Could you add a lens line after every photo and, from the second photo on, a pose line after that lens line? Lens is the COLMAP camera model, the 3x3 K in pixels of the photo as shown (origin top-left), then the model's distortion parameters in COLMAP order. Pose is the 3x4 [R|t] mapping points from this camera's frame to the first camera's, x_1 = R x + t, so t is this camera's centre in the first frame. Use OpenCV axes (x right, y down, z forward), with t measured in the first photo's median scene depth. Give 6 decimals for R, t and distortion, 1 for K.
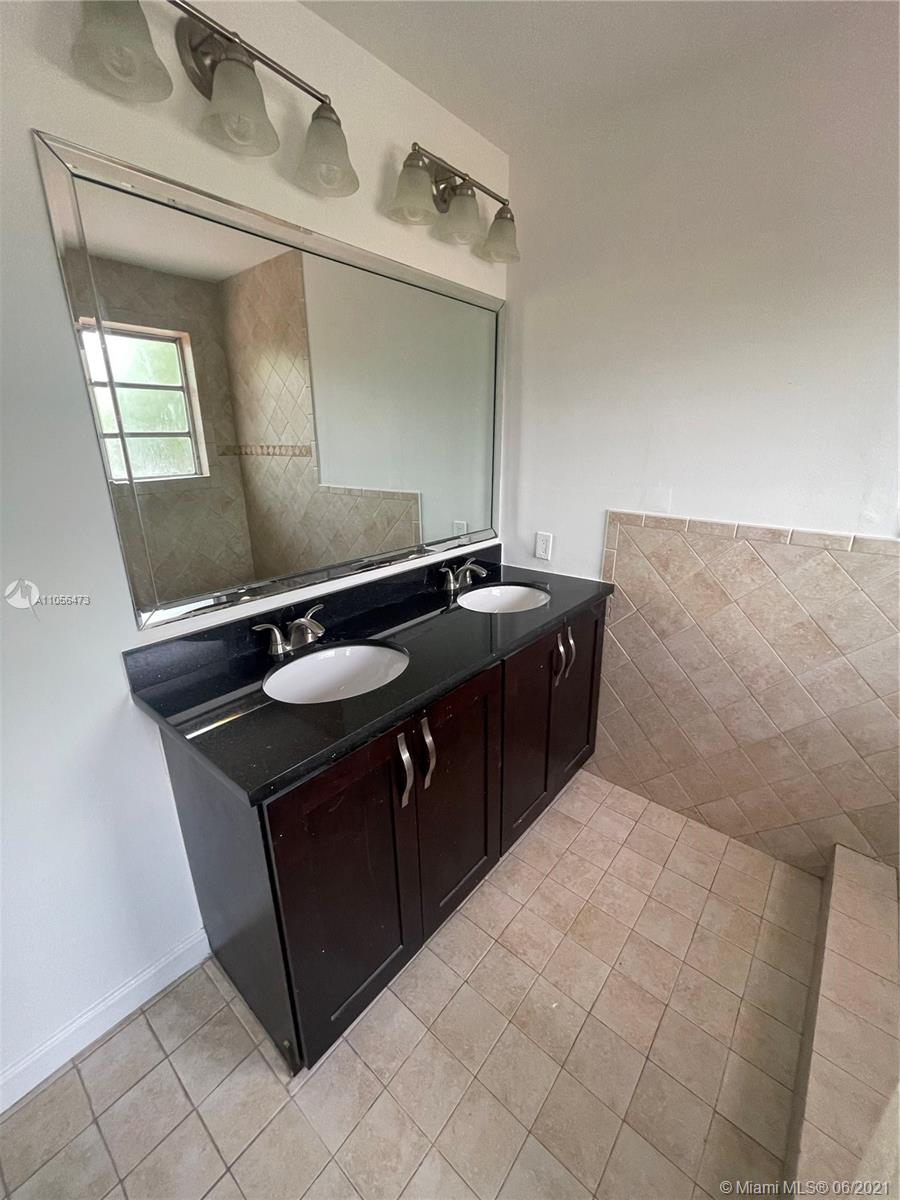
lens RADIAL K [[490.1, 0, 450.9], [0, 490.1, 594.5], [0, 0, 1]] dist [0.000650, 0.000142]
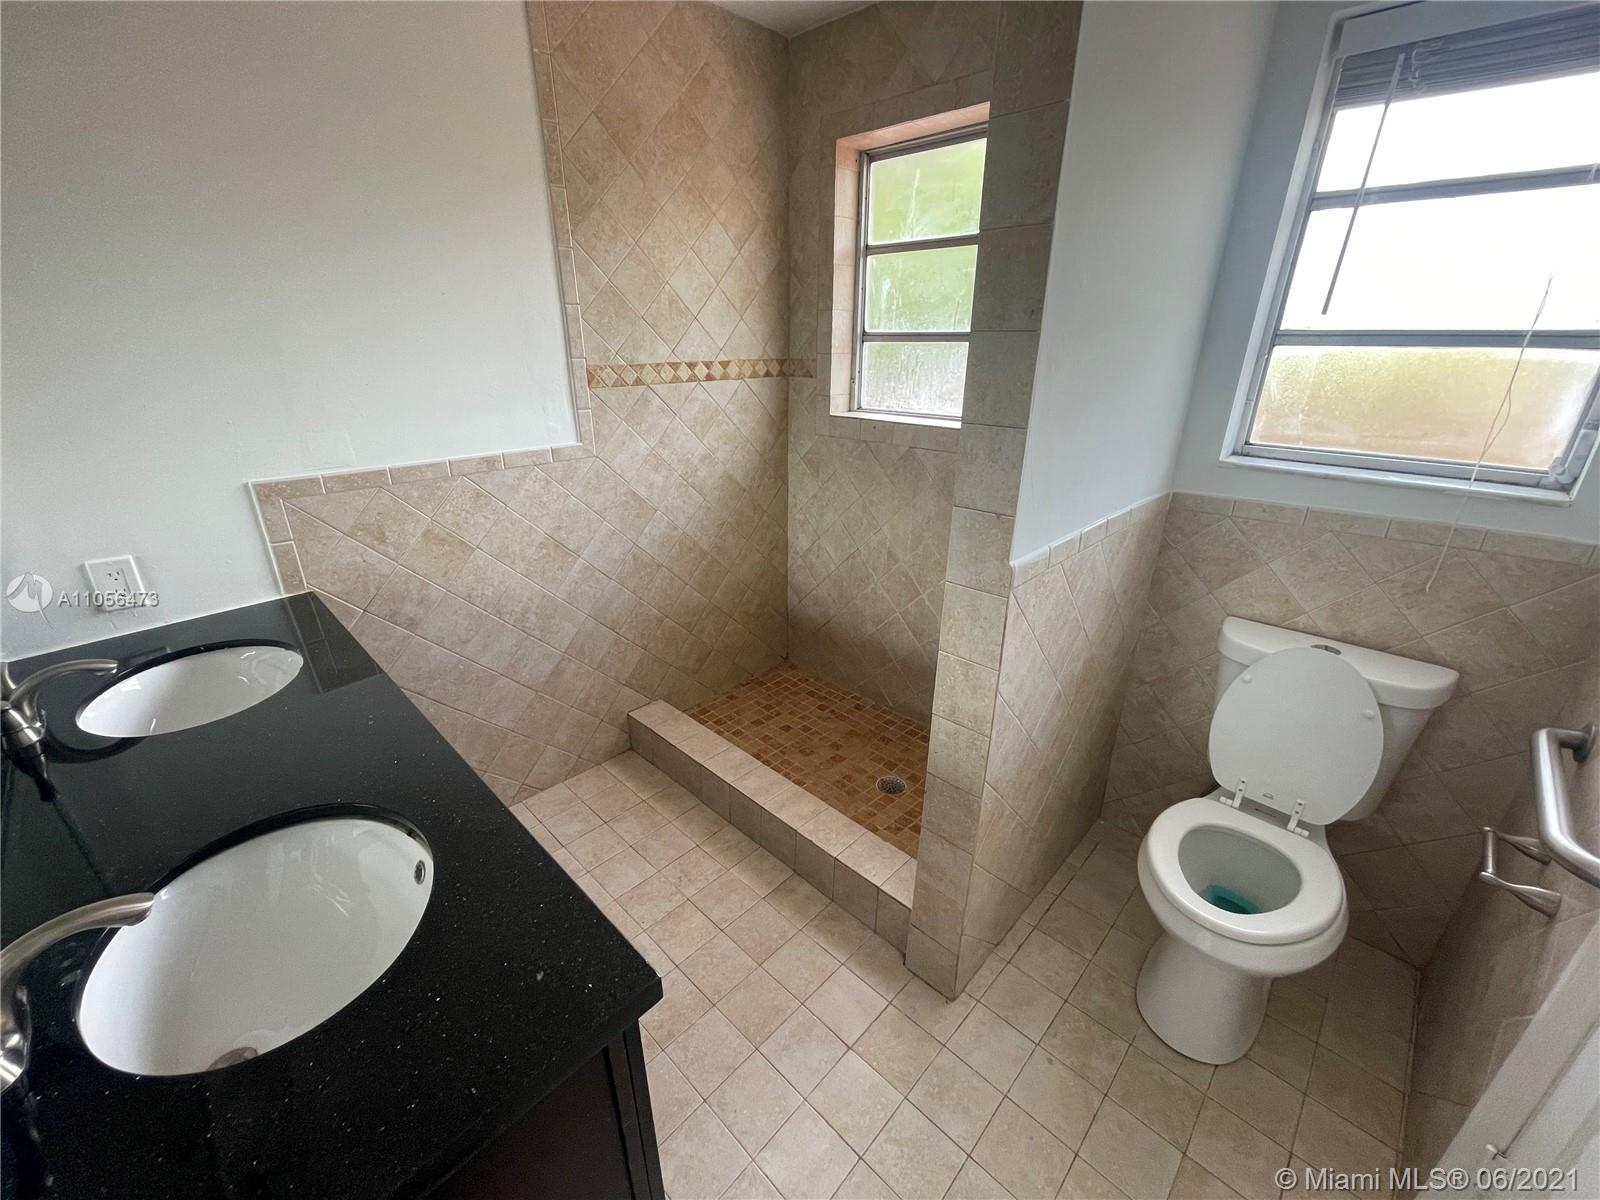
lens RADIAL K [[653.5, 0, 796.1], [0, 653.5, 601.0], [0, 0, 1]] dist [0.000650, 0.000142]
pose [[0.074871, -0.379302, 0.922239, -0.480971], [0.313087, 0.887010, 0.339396, -0.117165], [-0.946769, 0.263330, 0.185166, 0.271574]]
